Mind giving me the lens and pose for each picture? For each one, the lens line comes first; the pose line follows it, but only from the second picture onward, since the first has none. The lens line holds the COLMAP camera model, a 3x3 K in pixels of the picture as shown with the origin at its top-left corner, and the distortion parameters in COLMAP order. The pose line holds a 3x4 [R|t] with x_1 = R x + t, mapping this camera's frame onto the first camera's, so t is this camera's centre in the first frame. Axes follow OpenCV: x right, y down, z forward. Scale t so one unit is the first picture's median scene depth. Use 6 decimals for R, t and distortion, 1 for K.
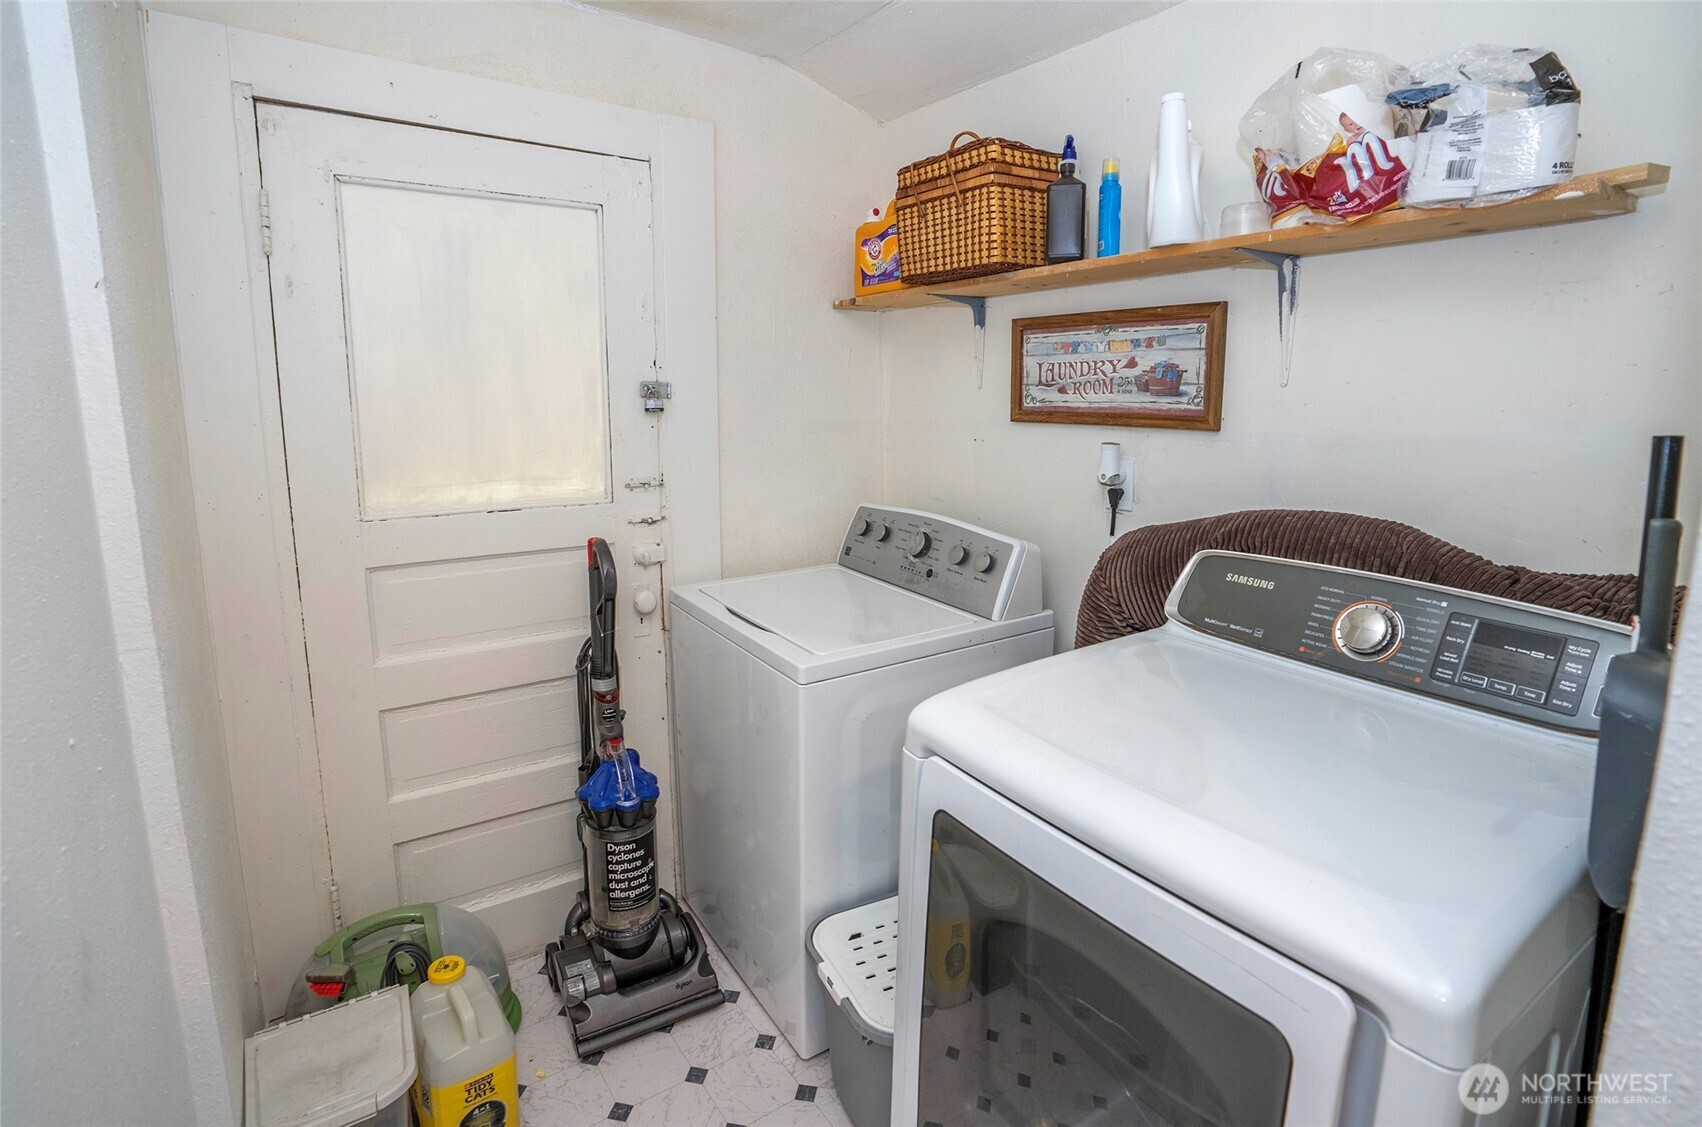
lens RADIAL K [[832.1, 0, 884.0], [0, 832.1, 559.8], [0, 0, 1]] dist [-0.066672, 0.024763]
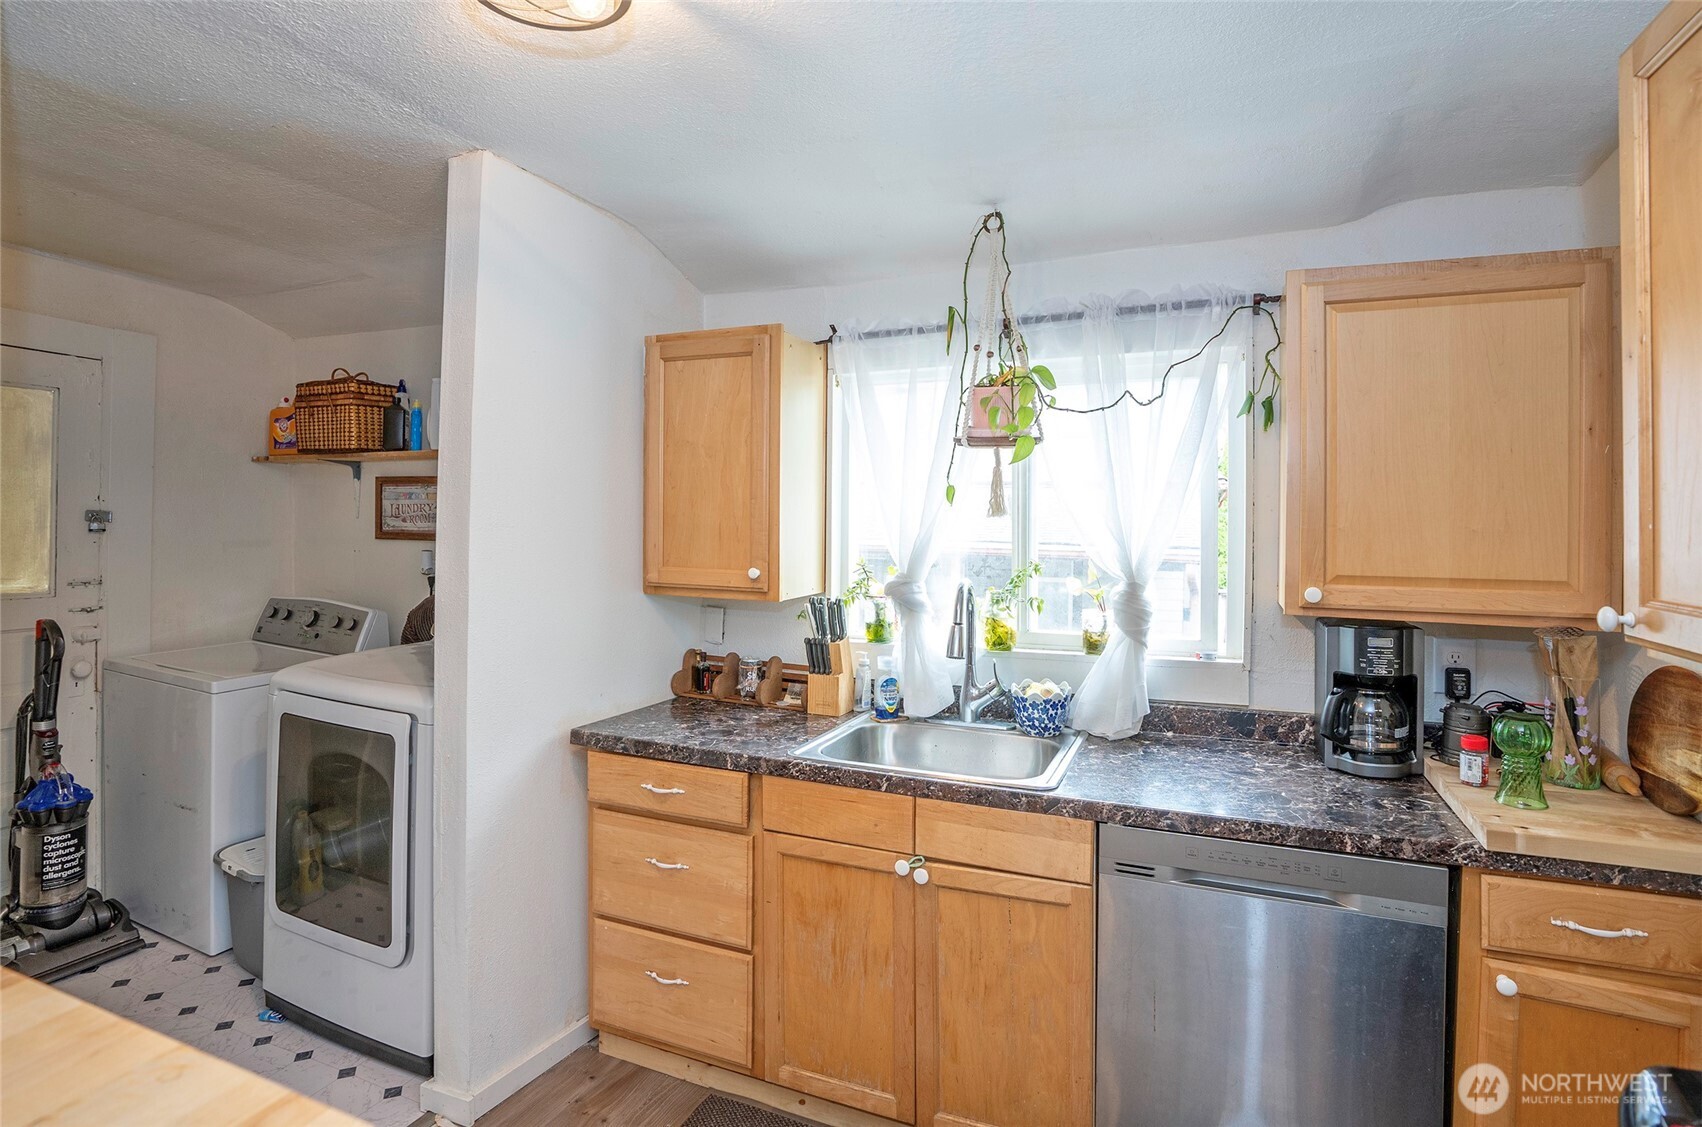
lens RADIAL K [[854.3, 0, 830.8], [0, 854.3, 535.1], [0, 0, 1]] dist [-0.065364, 0.026715]
pose [[0.869194, 0.004810, 0.494448, 0.124933], [0.082984, 0.984352, -0.155453, 0.164631], [-0.487458, 0.176150, 0.855193, -0.890764]]
